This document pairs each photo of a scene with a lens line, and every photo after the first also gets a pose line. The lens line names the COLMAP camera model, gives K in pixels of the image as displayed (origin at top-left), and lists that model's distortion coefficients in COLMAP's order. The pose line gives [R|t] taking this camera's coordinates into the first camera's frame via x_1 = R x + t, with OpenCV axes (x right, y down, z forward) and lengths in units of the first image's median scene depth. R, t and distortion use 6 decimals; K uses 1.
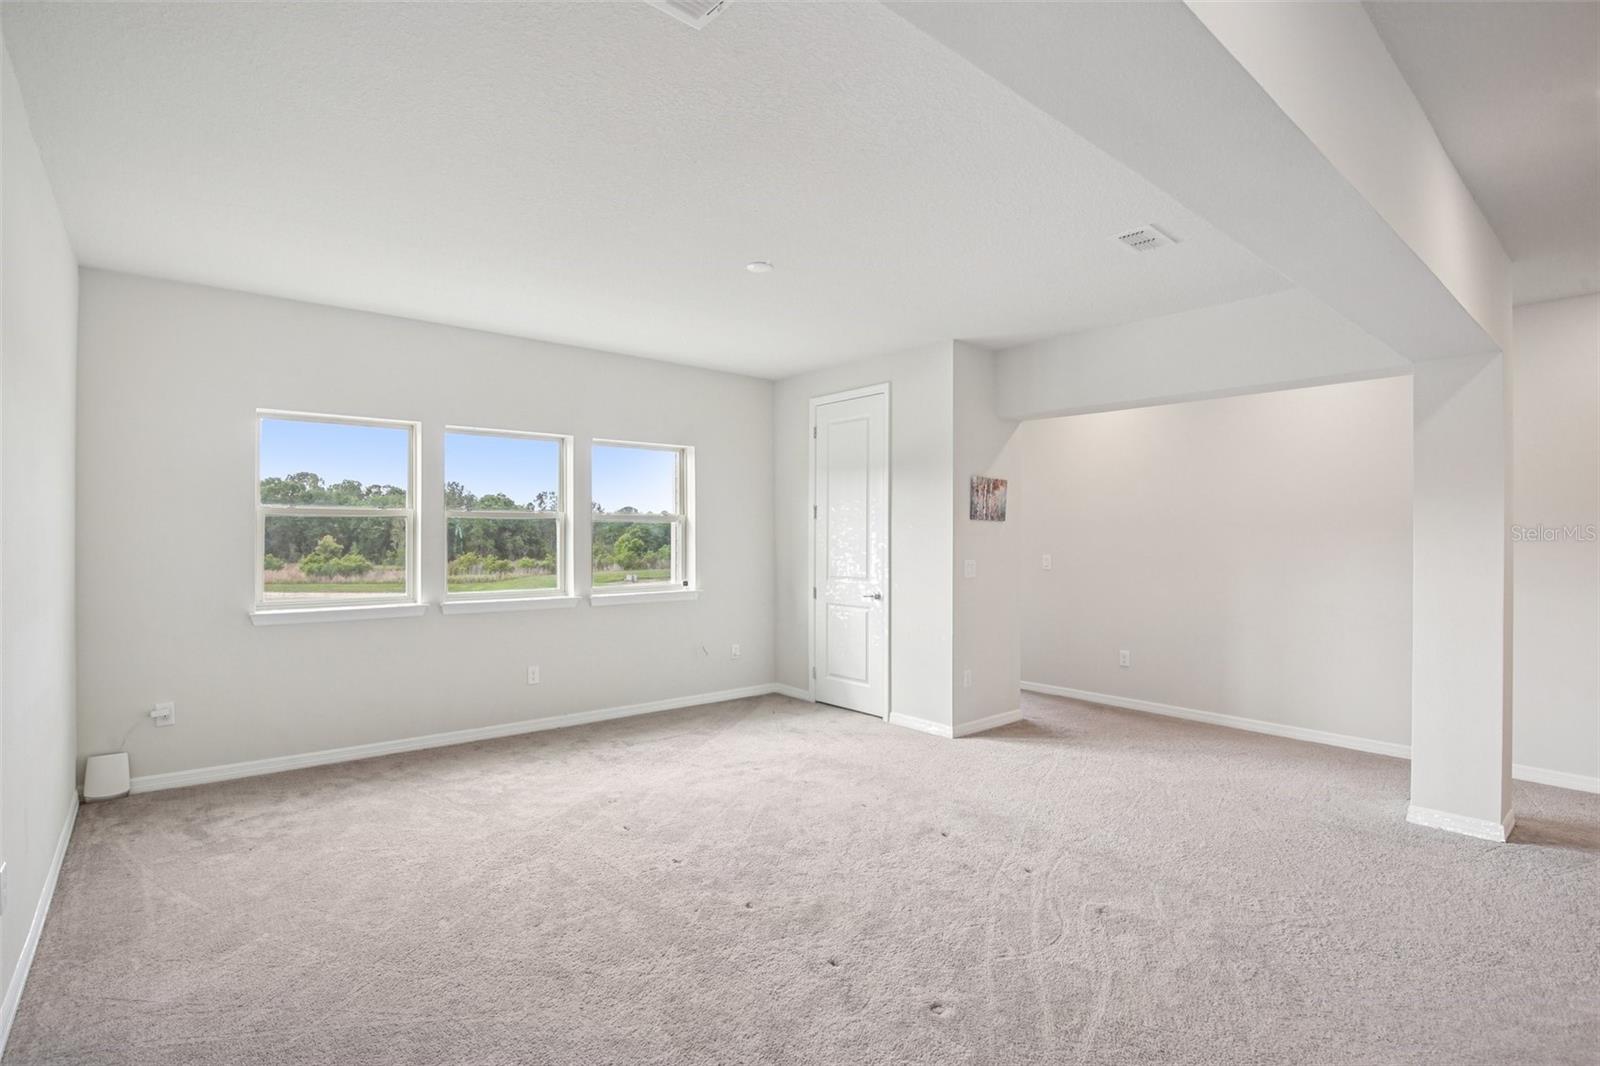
lens RADIAL K [[776.6, 0, 796.4], [0, 776.6, 539.1], [0, 0, 1]] dist [-0.004952, -0.000351]
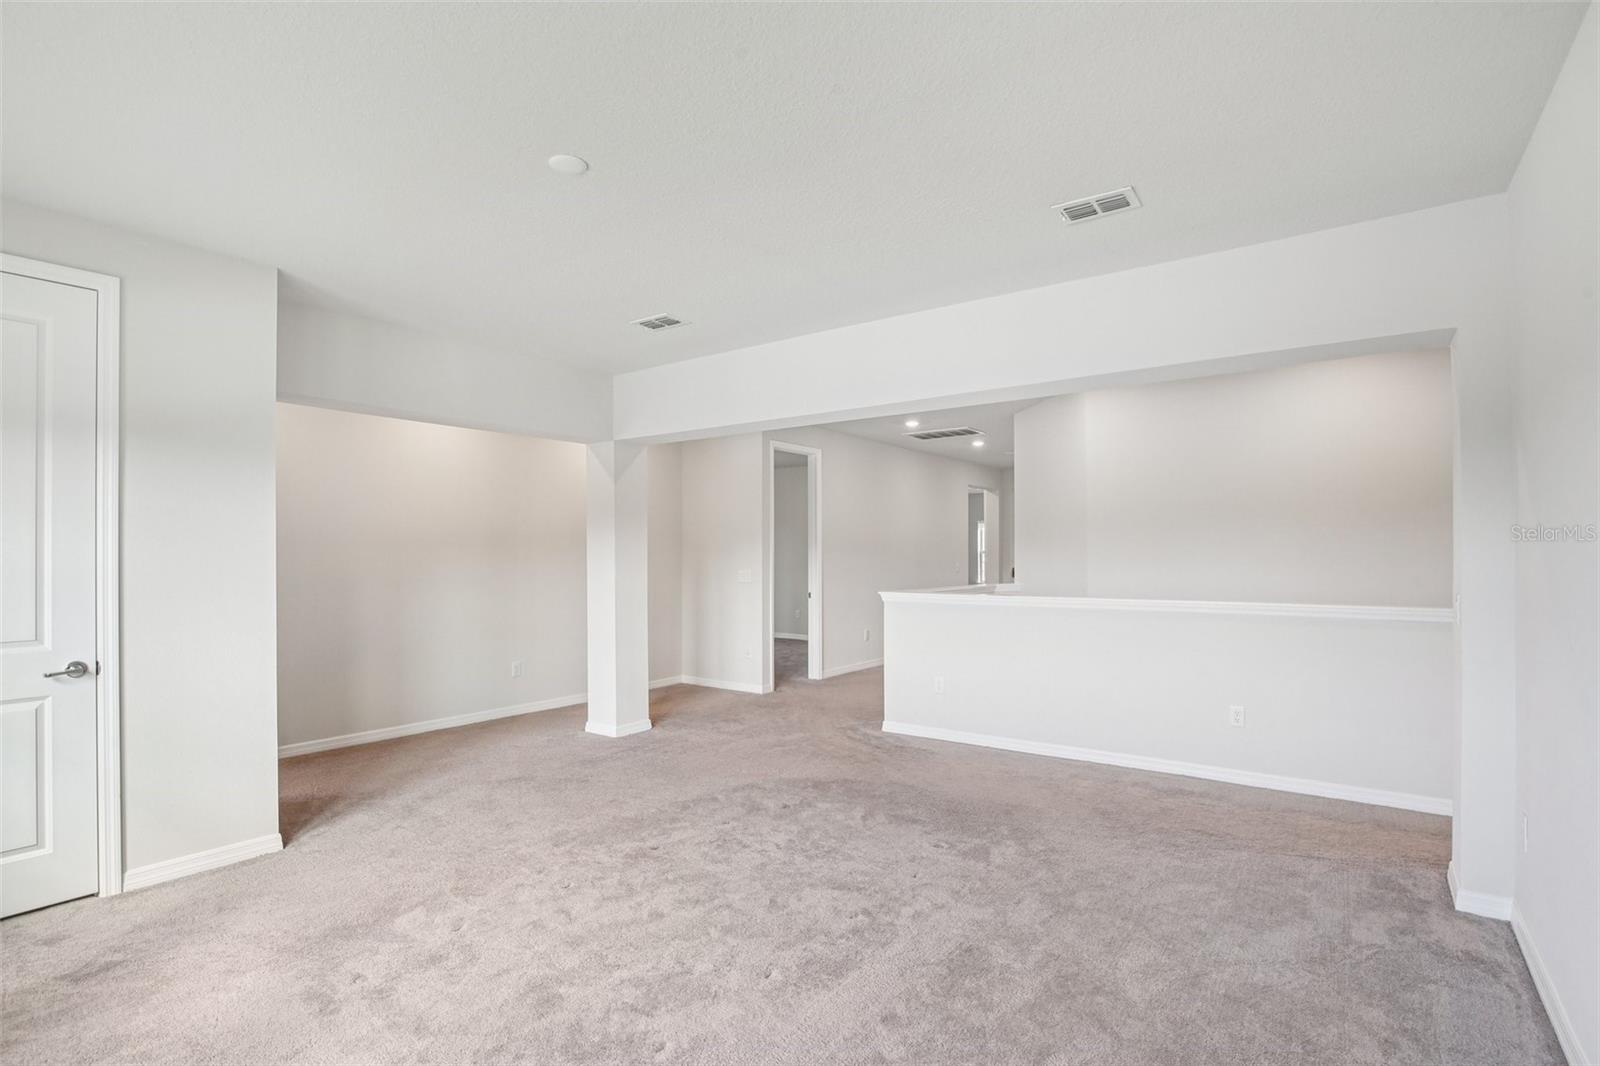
lens RADIAL K [[776.6, 0, 796.4], [0, 776.6, 539.1], [0, 0, 1]] dist [-0.004952, -0.000351]
pose [[-0.220764, 0.010048, 0.975275, -0.616668], [0.003771, 0.999948, -0.009448, -0.010065], [-0.975320, 0.001591, -0.220791, 0.765555]]
